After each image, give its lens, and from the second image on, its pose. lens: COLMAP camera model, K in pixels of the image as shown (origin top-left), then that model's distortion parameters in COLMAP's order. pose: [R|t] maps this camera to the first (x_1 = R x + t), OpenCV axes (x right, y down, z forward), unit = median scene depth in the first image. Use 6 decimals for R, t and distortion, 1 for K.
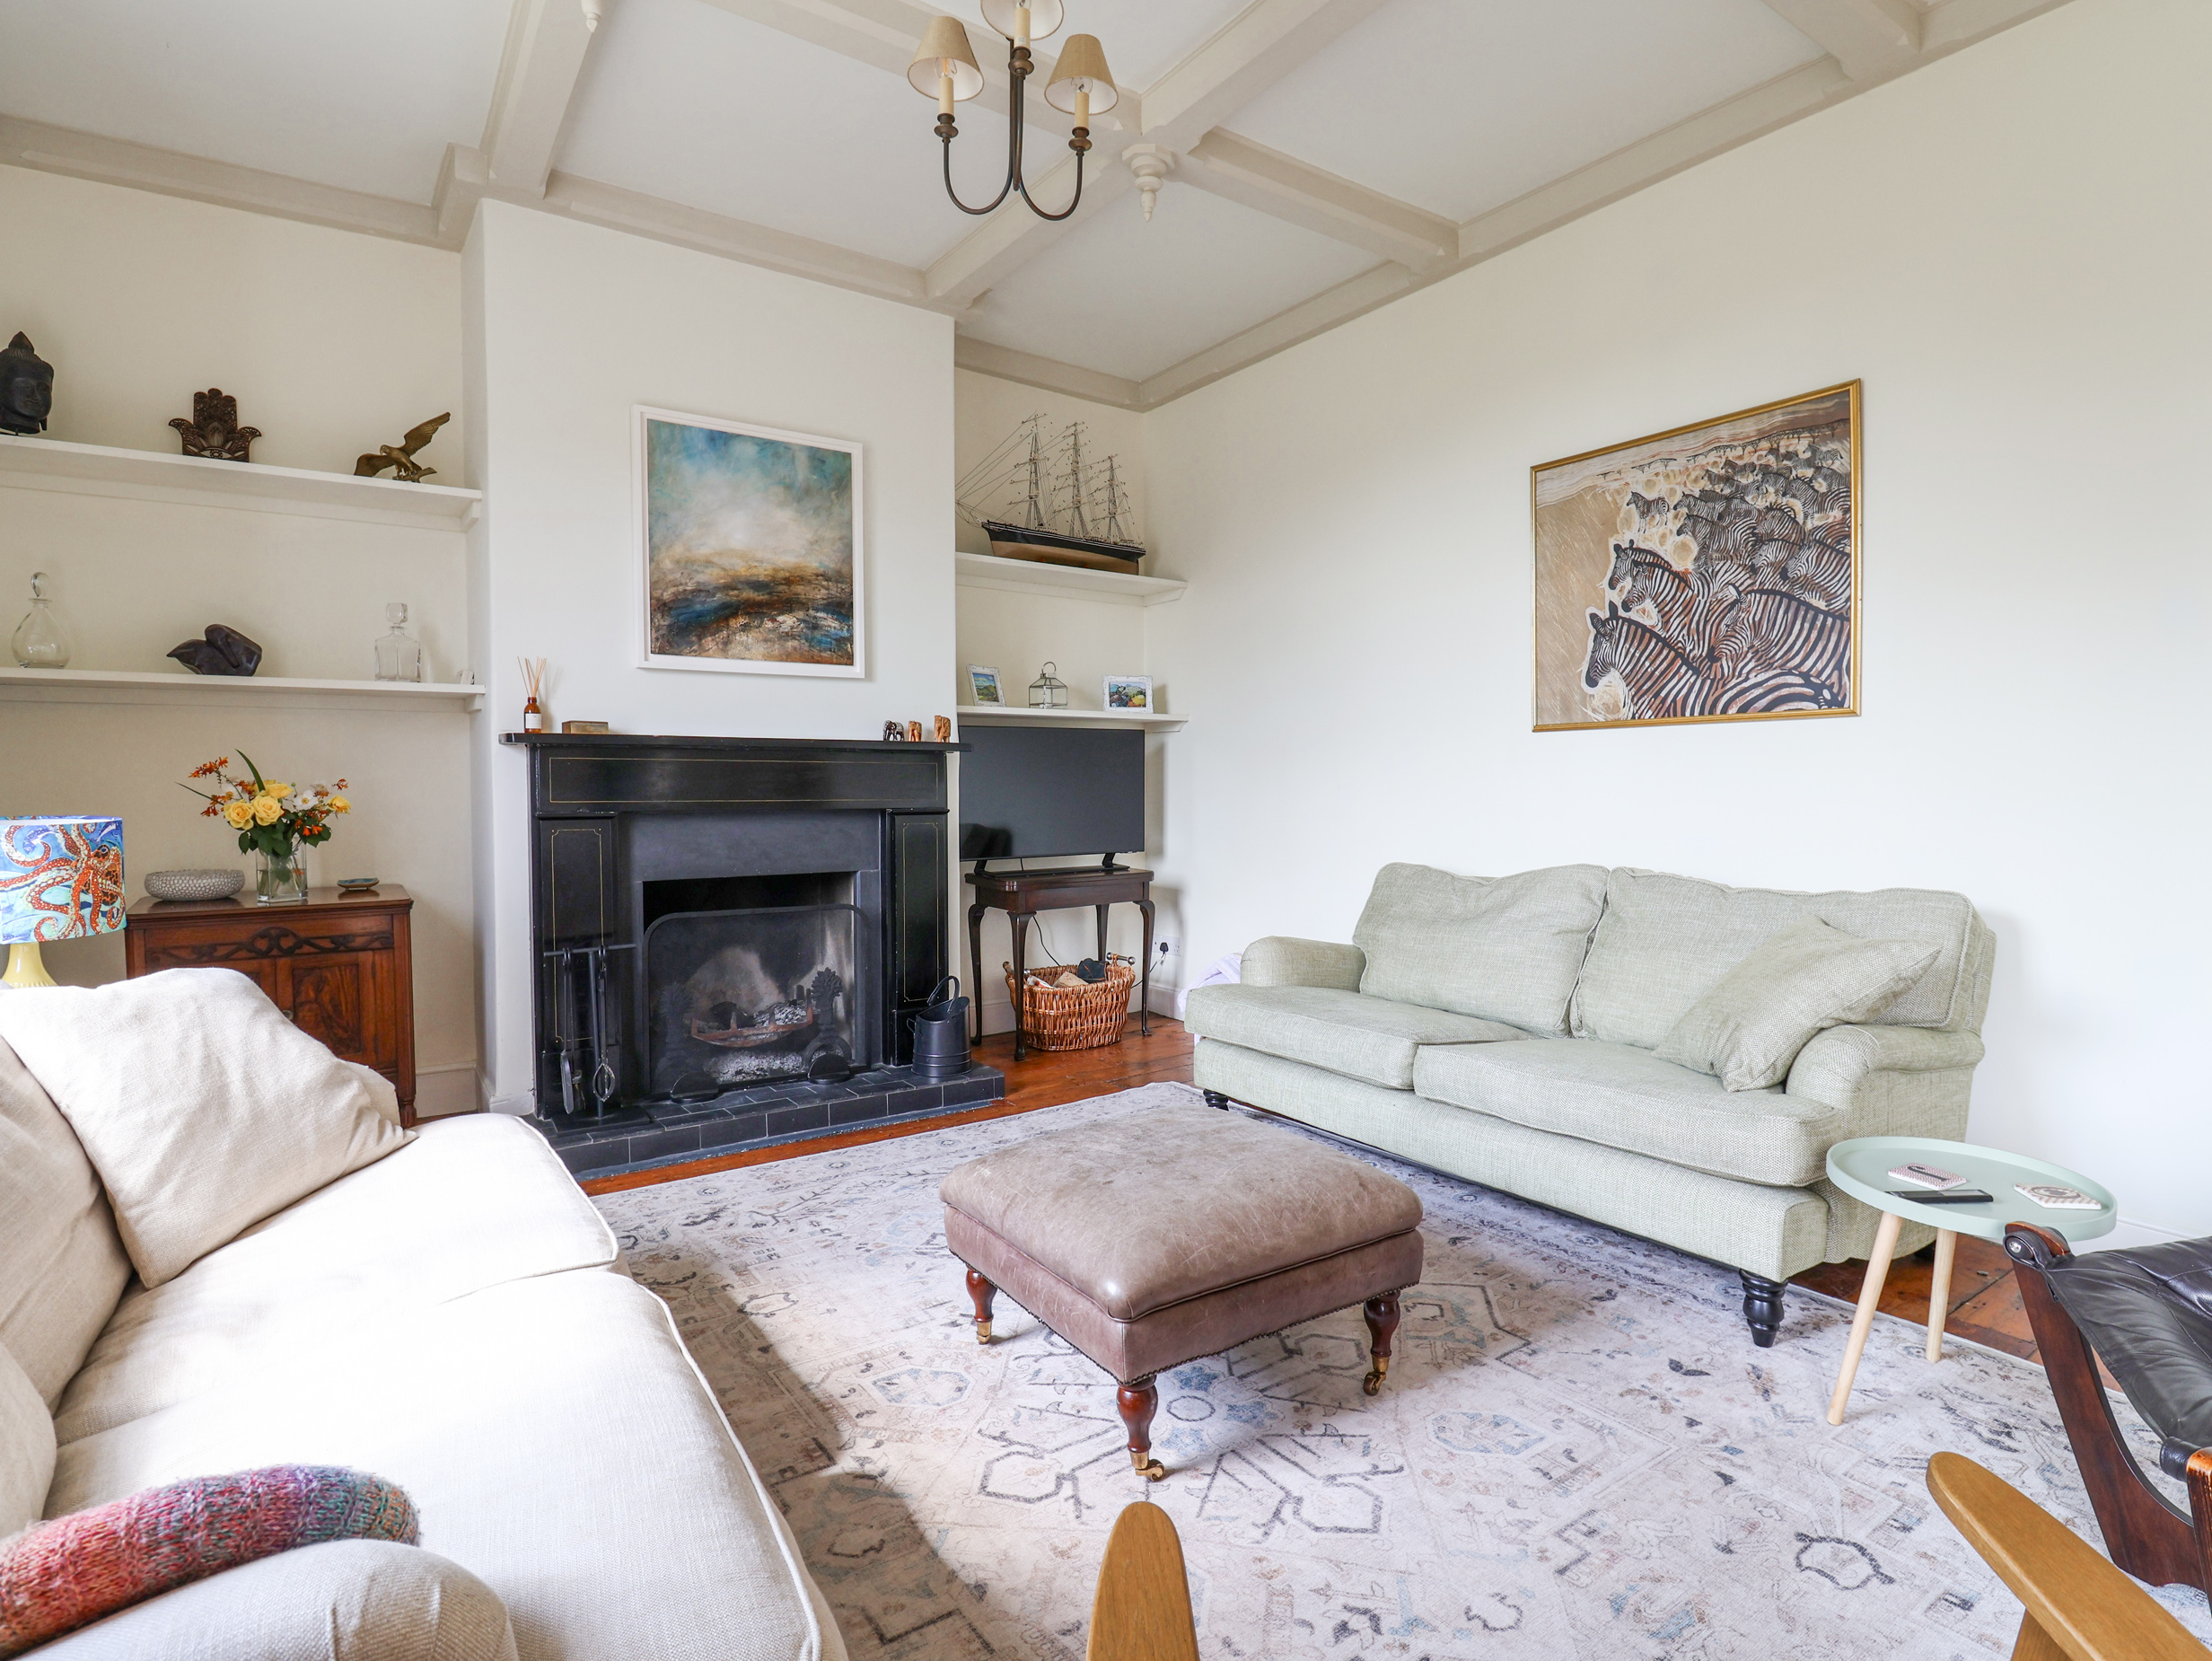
lens RADIAL K [[1165.0, 0, 1127.8], [0, 1165.0, 821.9], [0, 0, 1]] dist [0.004132, -0.014229]
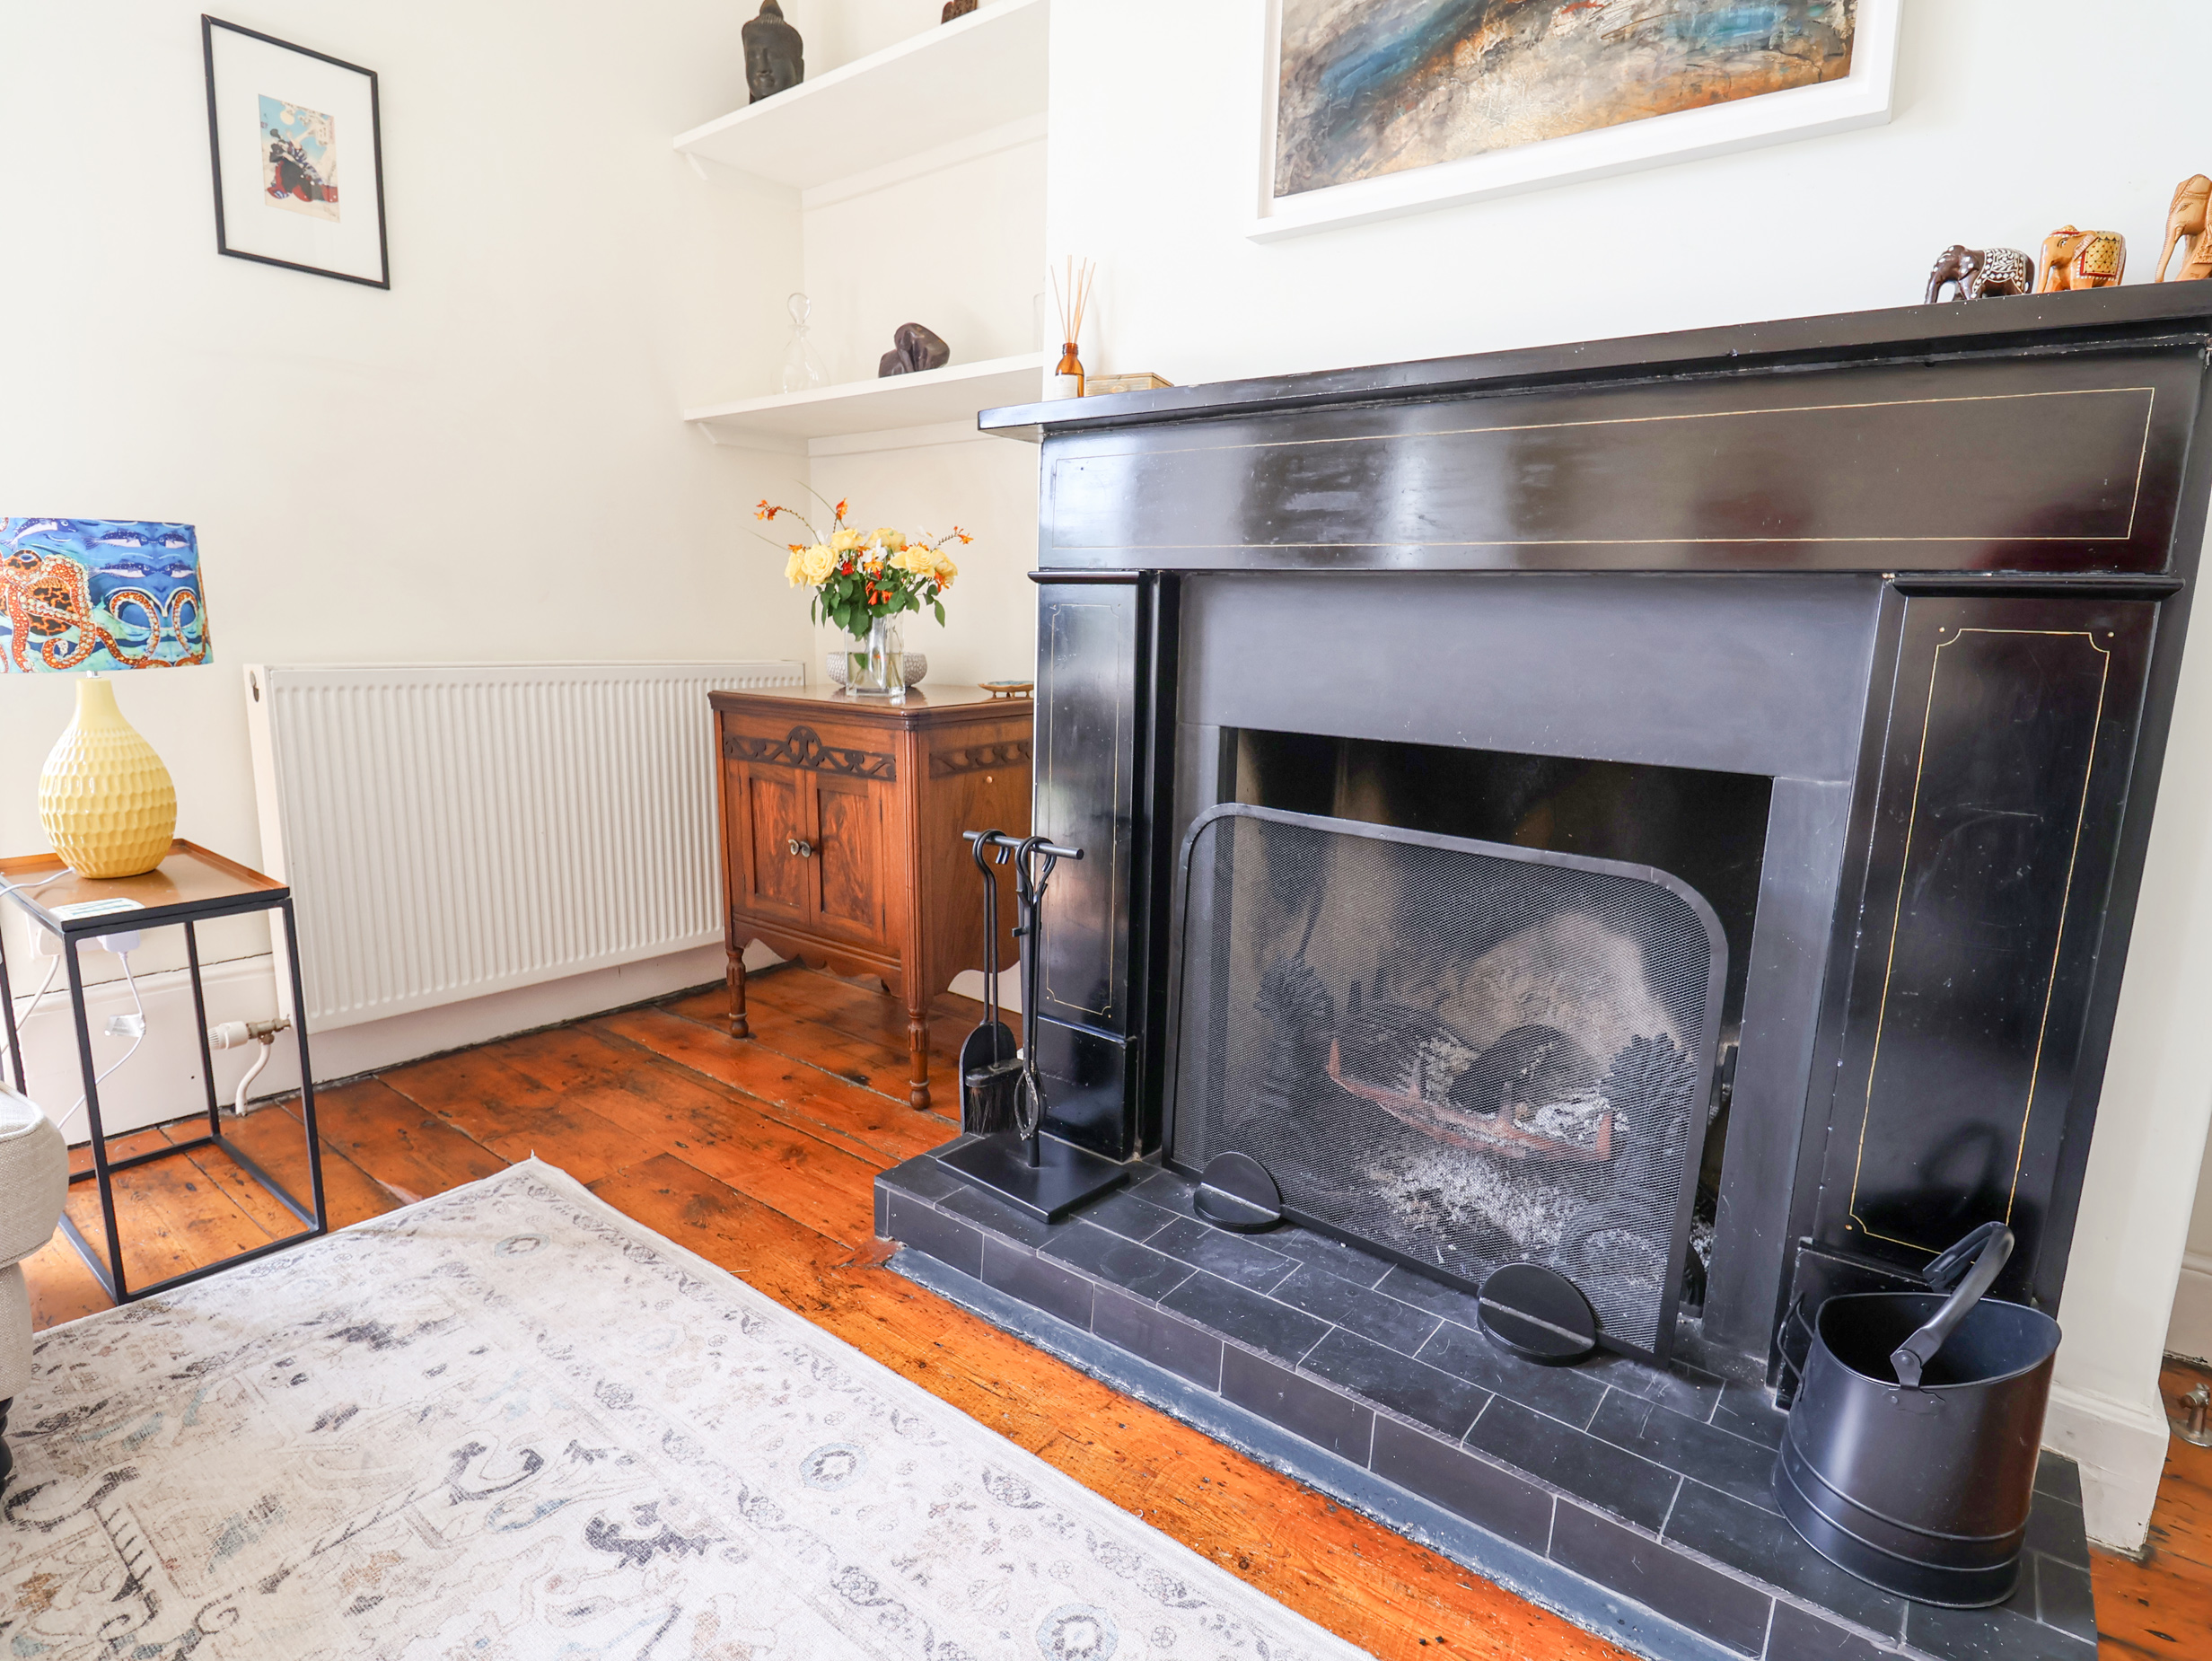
lens RADIAL K [[1153.5, 0, 1131.2], [0, 1153.5, 827.4], [0, 0, 1]] dist [0.002762, -0.015887]
pose [[0.299169, 0.178966, -0.937267, 0.014161], [-0.062739, 0.983818, 0.167828, 0.015792], [0.952135, 0.008594, 0.305556, 0.830922]]
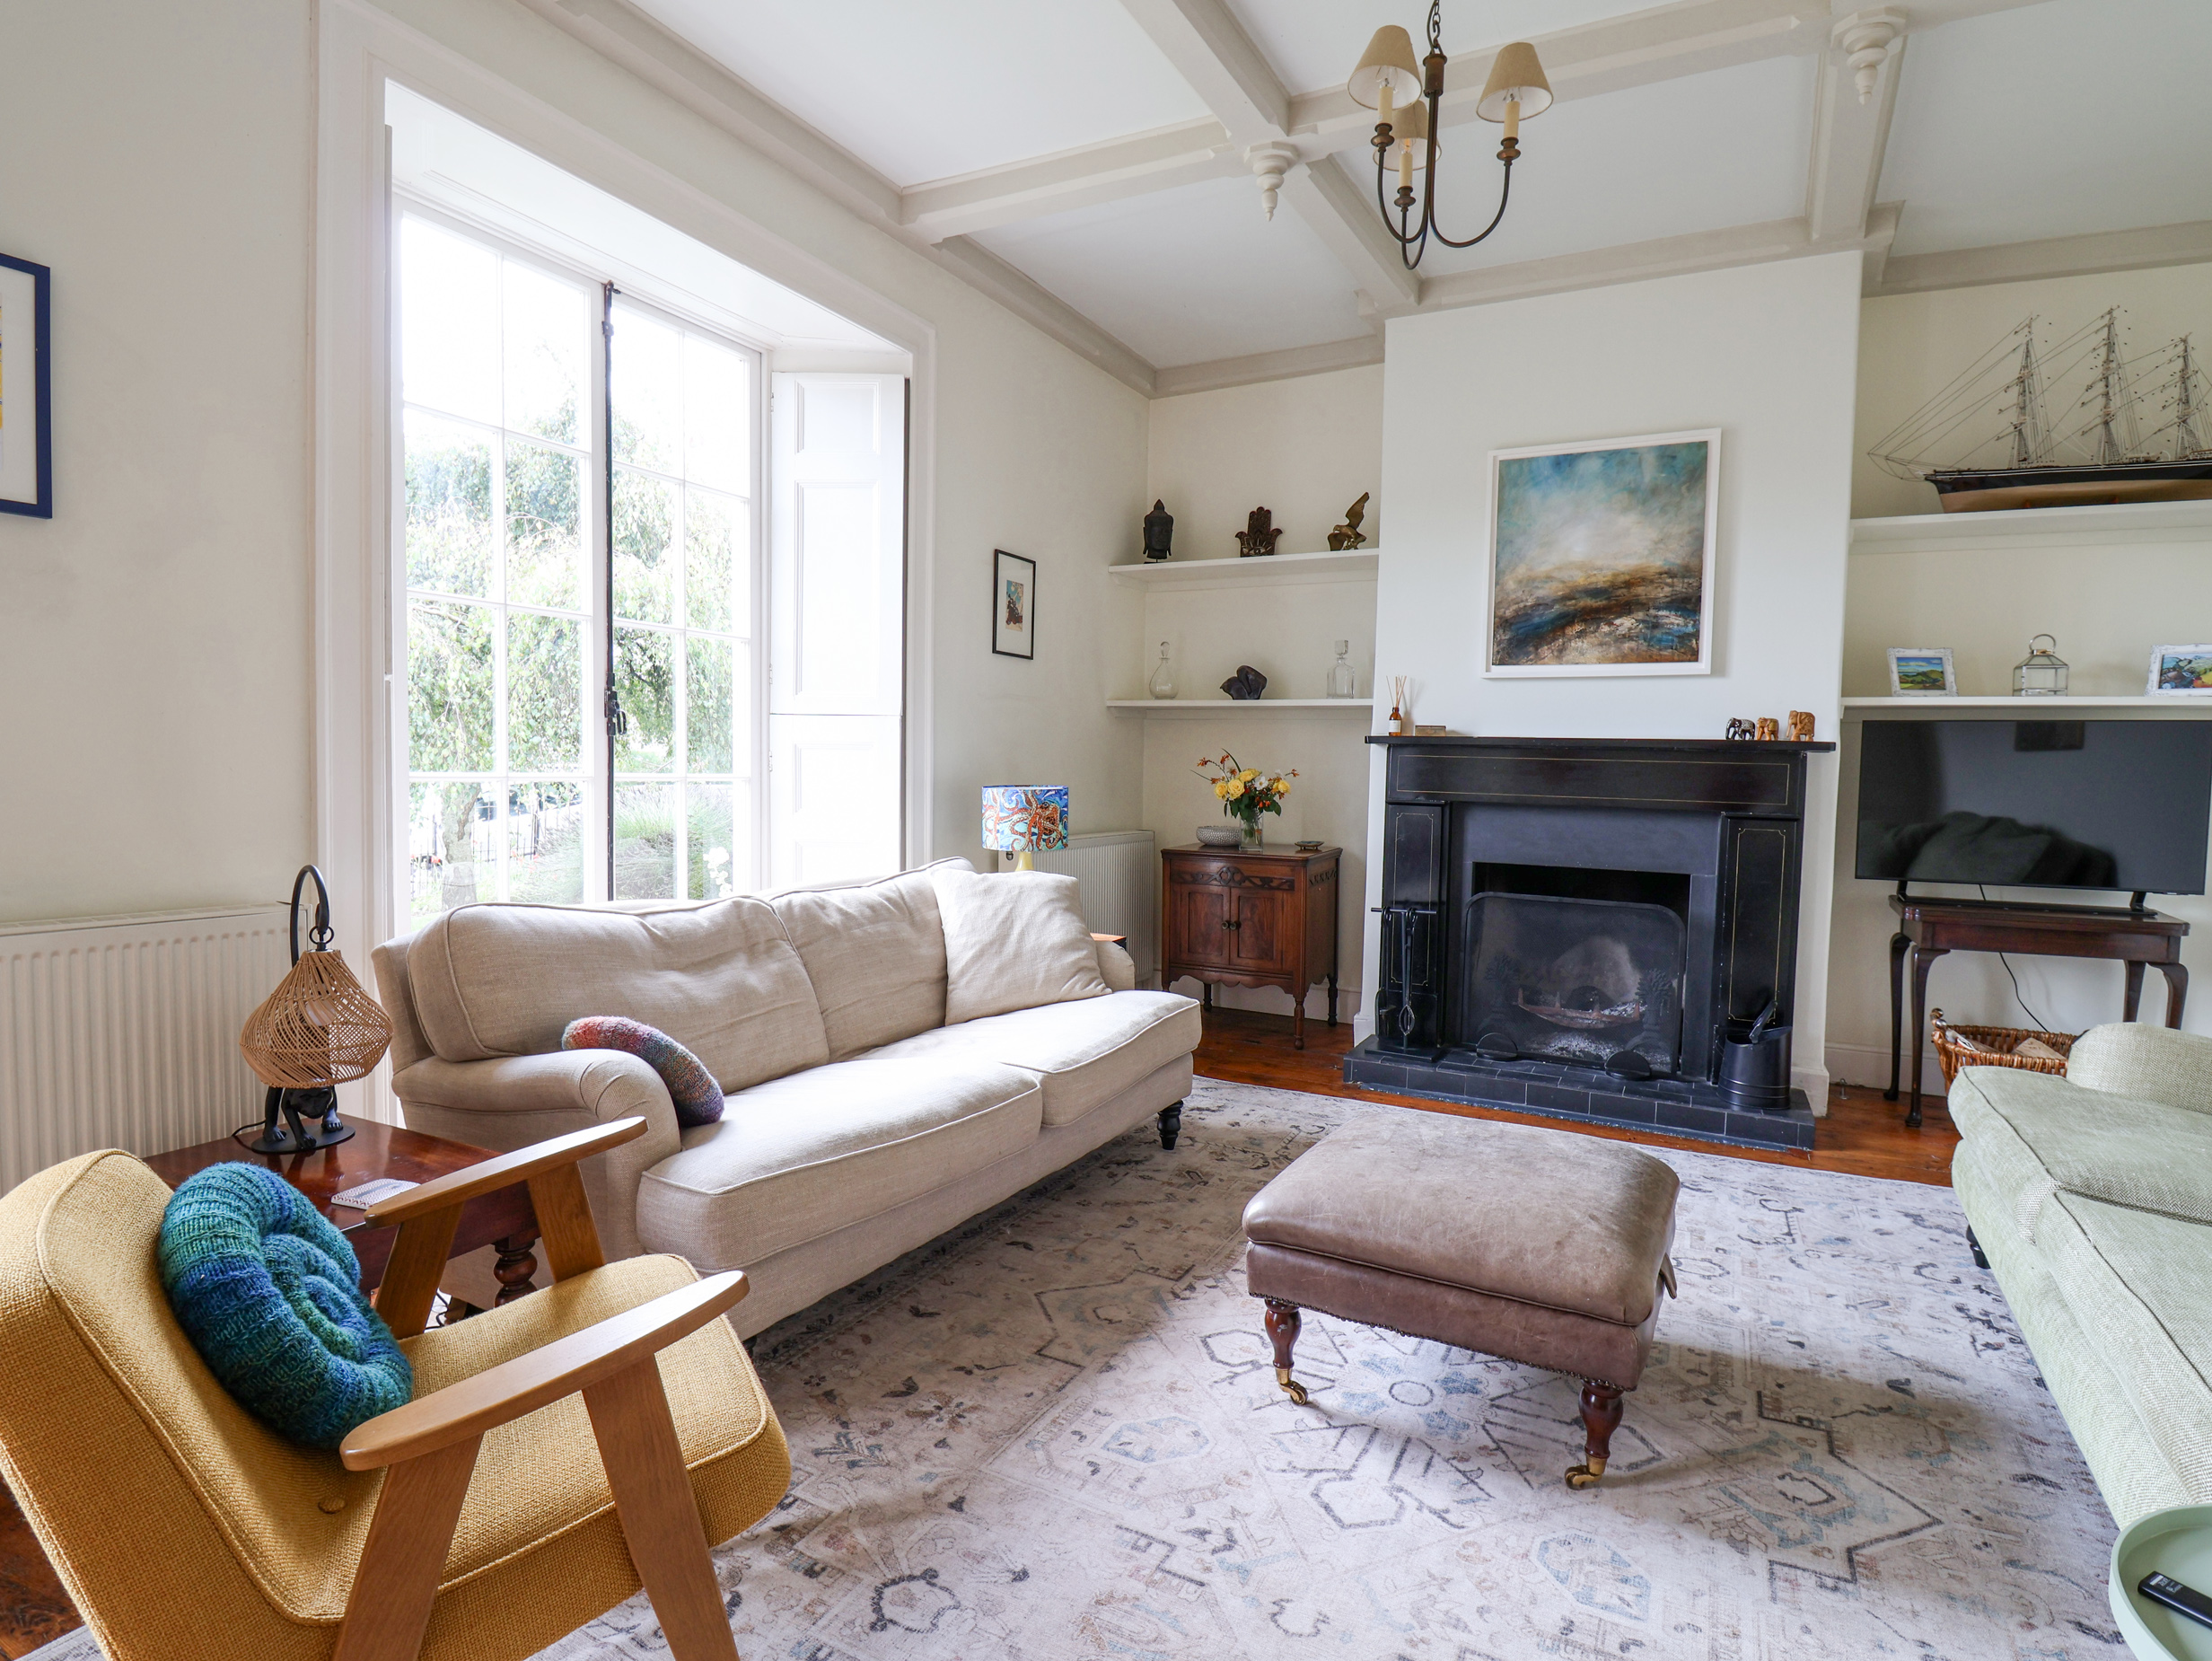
lens RADIAL K [[1154.0, 0, 1132.9], [0, 1154.0, 823.4], [0, 0, 1]] dist [0.002502, -0.014541]
pose [[0.461429, 0.059245, -0.885197, 0.450222], [-0.053303, 0.997817, 0.038997, -0.014142], [0.885574, 0.029190, 0.463580, 0.163168]]
